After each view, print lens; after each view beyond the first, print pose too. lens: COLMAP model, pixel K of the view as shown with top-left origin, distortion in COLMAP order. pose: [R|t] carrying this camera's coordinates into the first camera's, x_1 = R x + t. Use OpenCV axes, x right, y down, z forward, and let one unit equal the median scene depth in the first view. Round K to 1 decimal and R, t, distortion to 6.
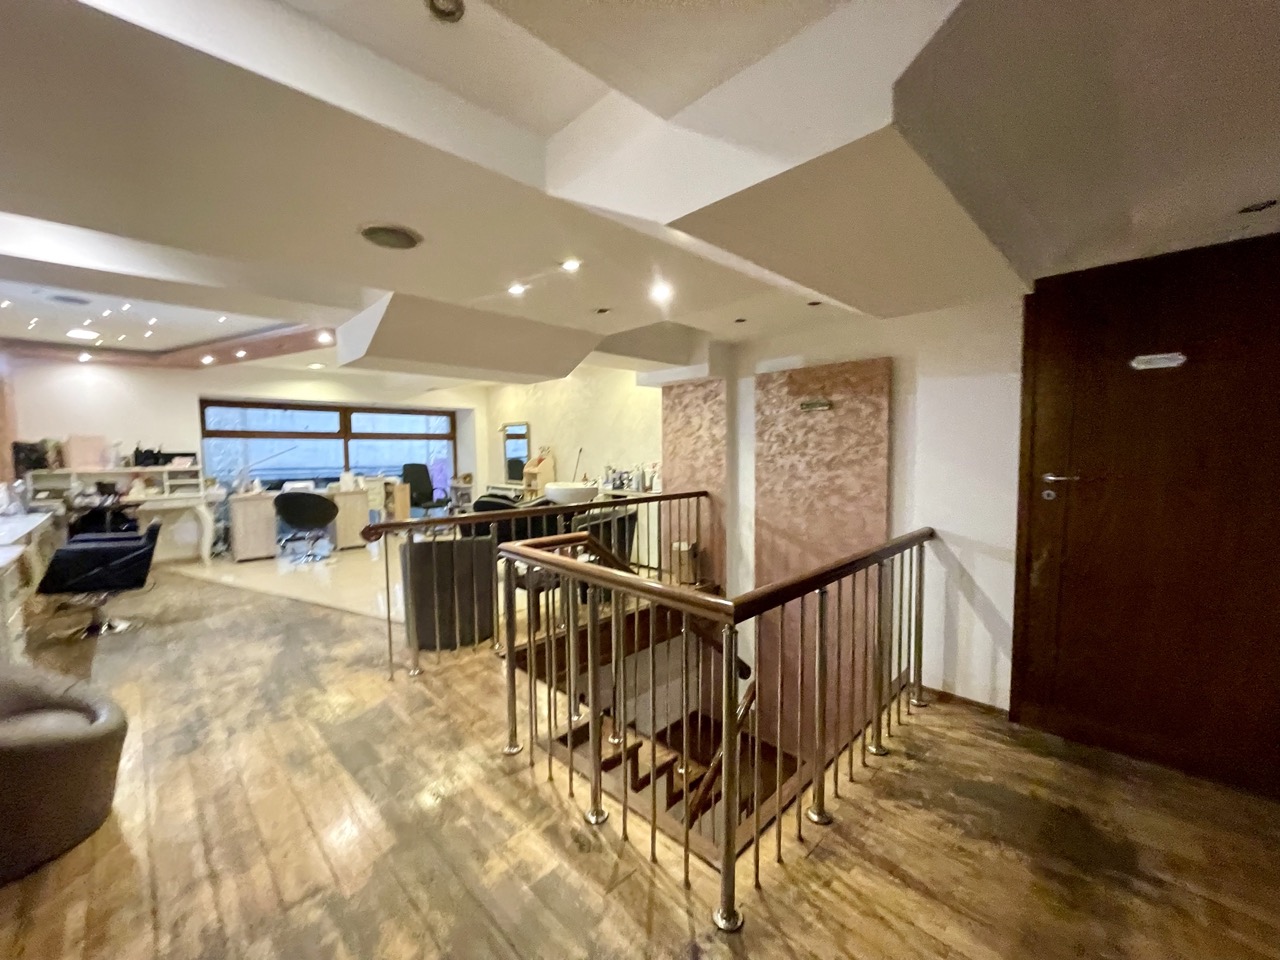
lens RADIAL K [[514.0, 0, 634.8], [0, 514.0, 482.8], [0, 0, 1]] dist [-0.002431, -0.000195]
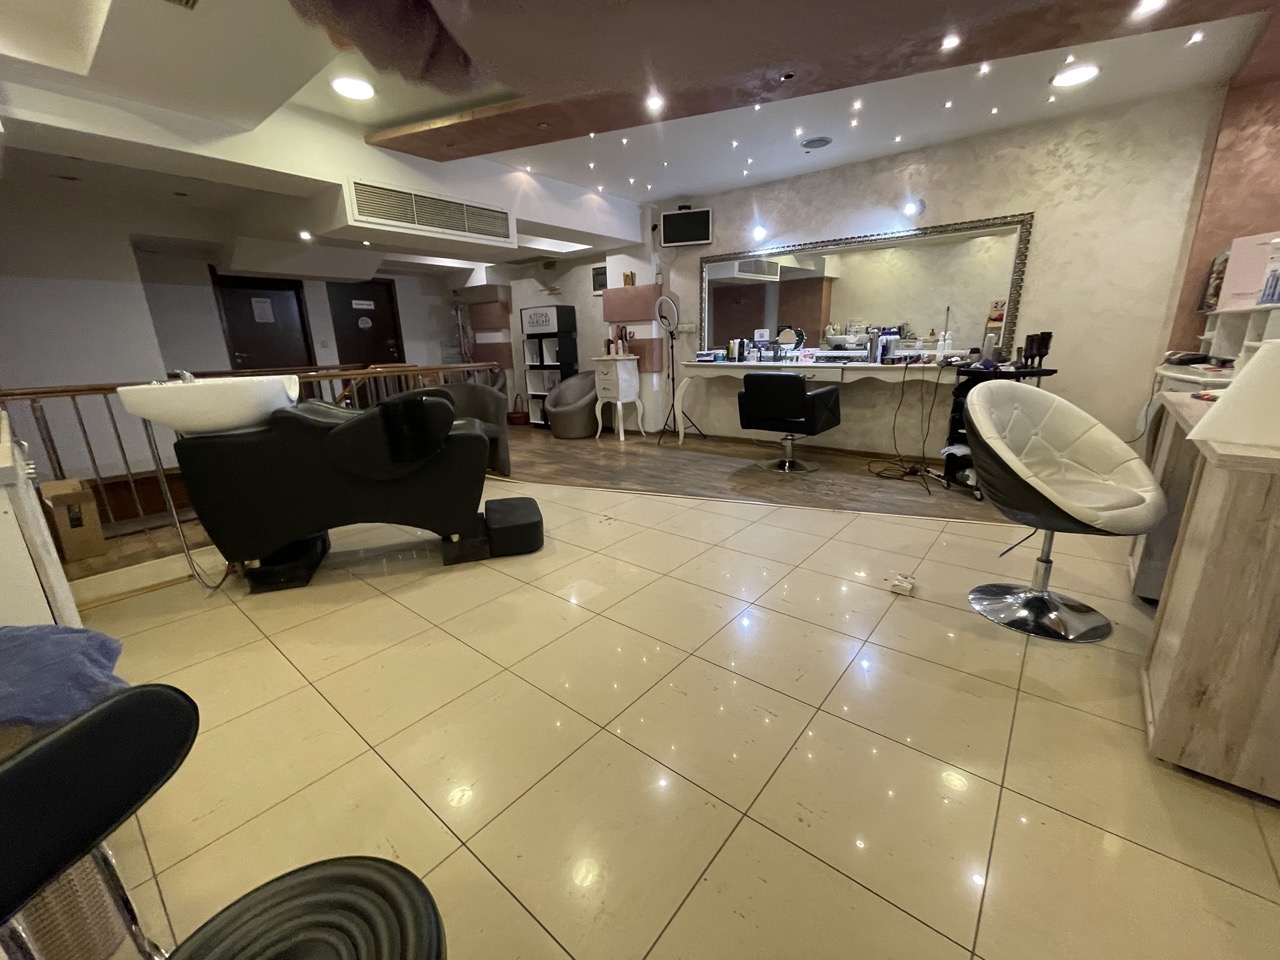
lens RADIAL K [[514.0, 0, 643.3], [0, 514.0, 491.6], [0, 0, 1]] dist [-0.002431, -0.000195]
pose [[-0.993215, 0.063075, -0.097701, -0.513294], [0.026012, 0.939342, 0.341993, -0.055822], [0.113346, 0.337131, -0.934610, 1.763075]]
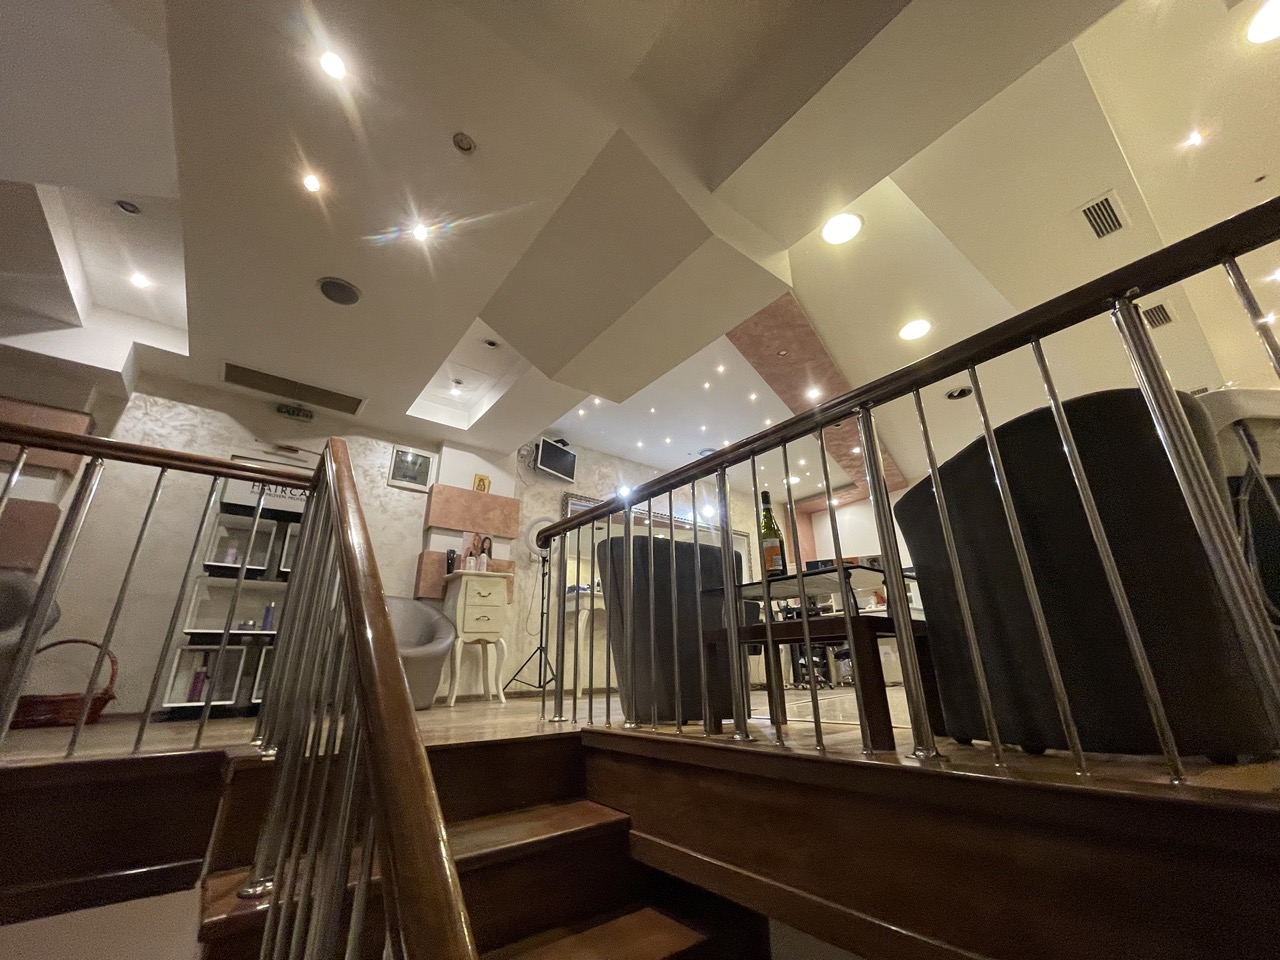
lens RADIAL K [[514.0, 0, 637.7], [0, 514.0, 482.0], [0, 0, 1]] dist [-0.002431, -0.000195]
pose [[-0.111898, -0.333643, -0.936035, 0.252798], [-0.048373, 0.942663, -0.330223, 0.191232], [0.992542, 0.008327, -0.121621, 0.812692]]
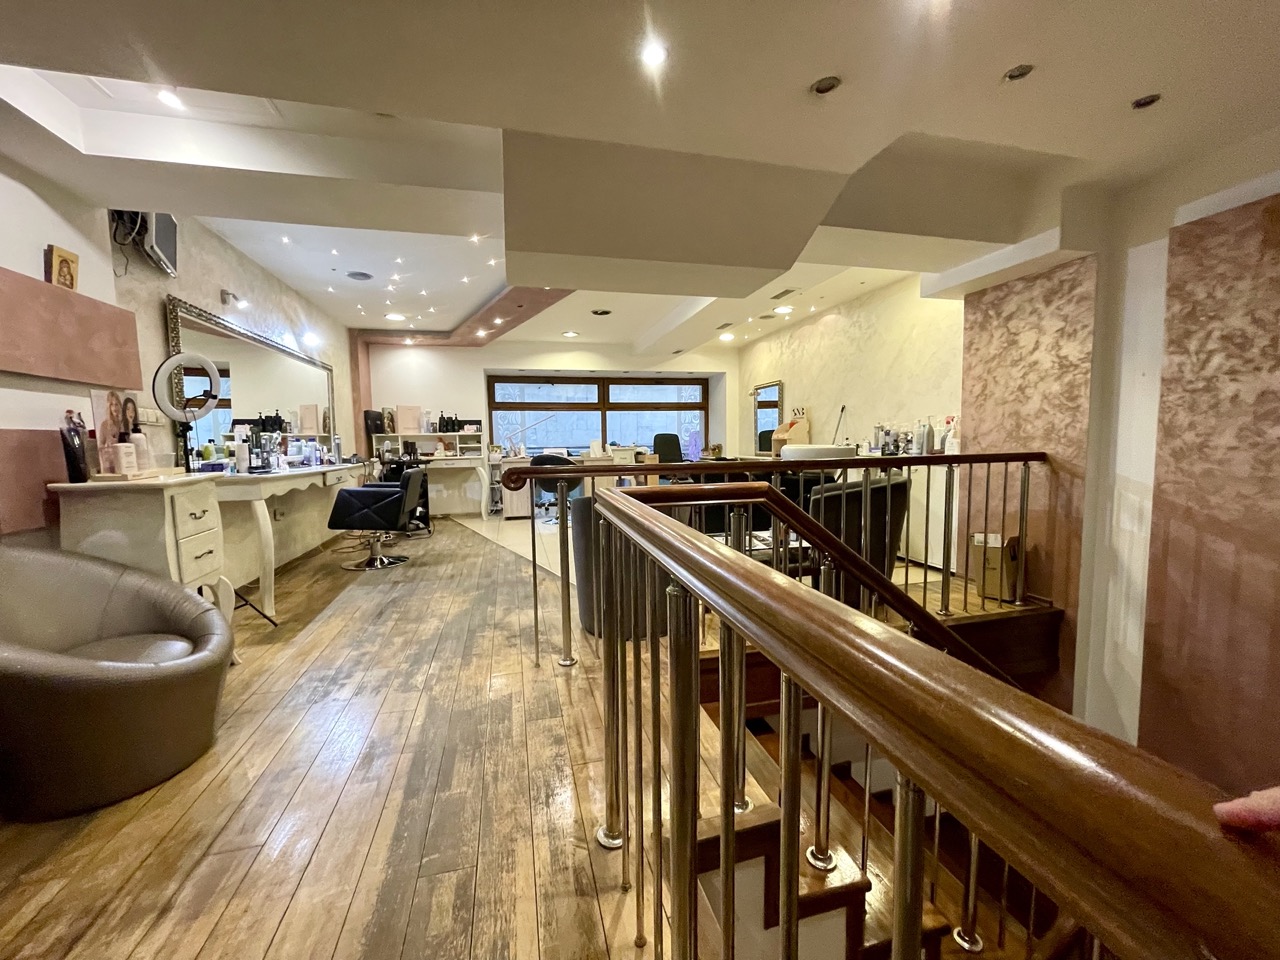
lens RADIAL K [[514.0, 0, 637.6], [0, 514.0, 484.6], [0, 0, 1]] dist [-0.002431, -0.000195]
pose [[0.863842, 0.037167, -0.502390, 0.034303], [-0.021407, 0.999082, 0.037104, 0.045682], [0.503308, -0.021297, 0.863844, 0.259350]]
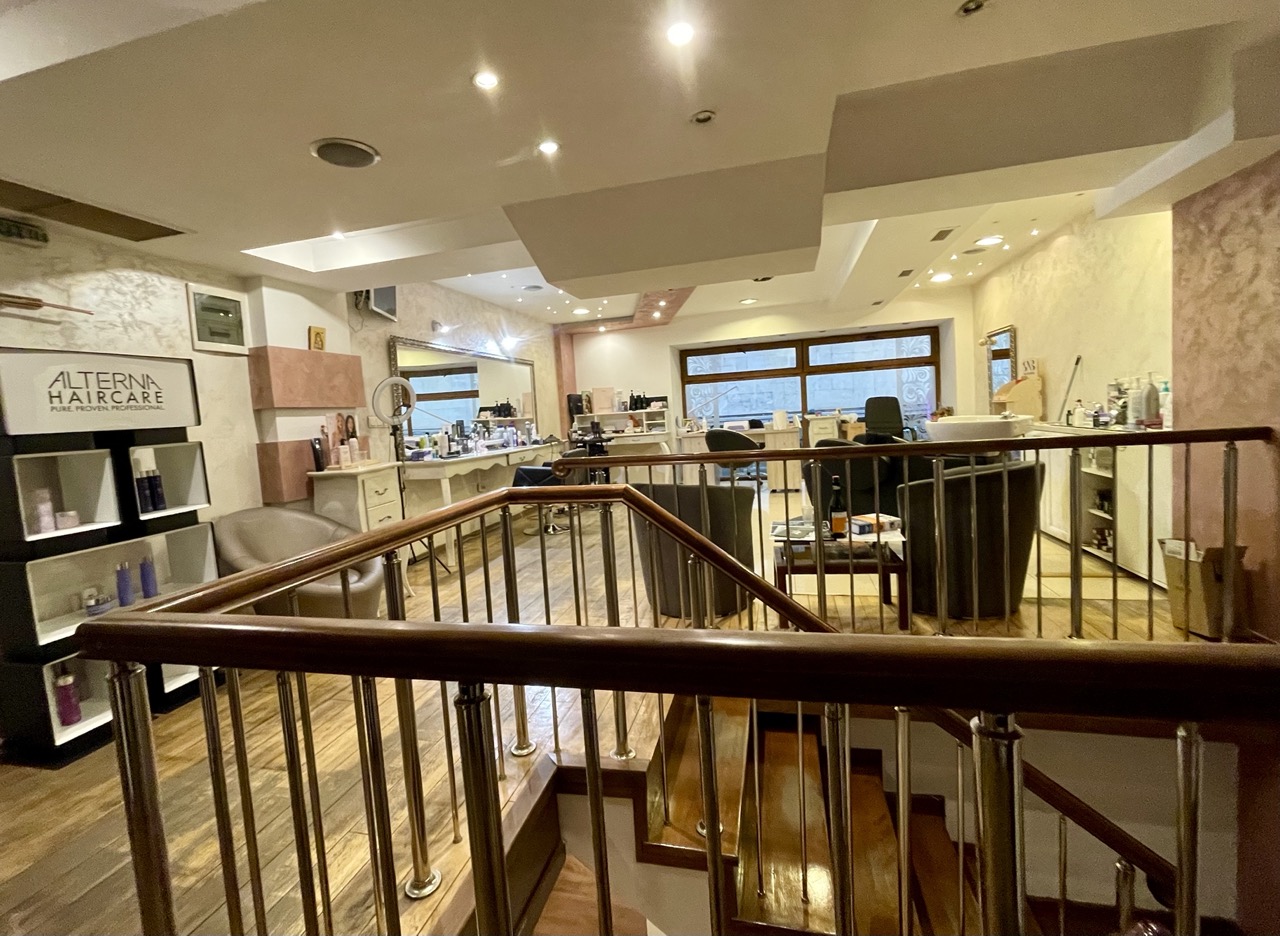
lens RADIAL K [[566.3, 0, 629.1], [0, 566.3, 455.2], [0, 0, 1]] dist [-0.000533, 0.000063]
pose [[0.515691, 0.038407, -0.855913, 0.289836], [0.007888, 0.998740, 0.049568, 0.013177], [0.856738, -0.032313, 0.514738, 0.357442]]
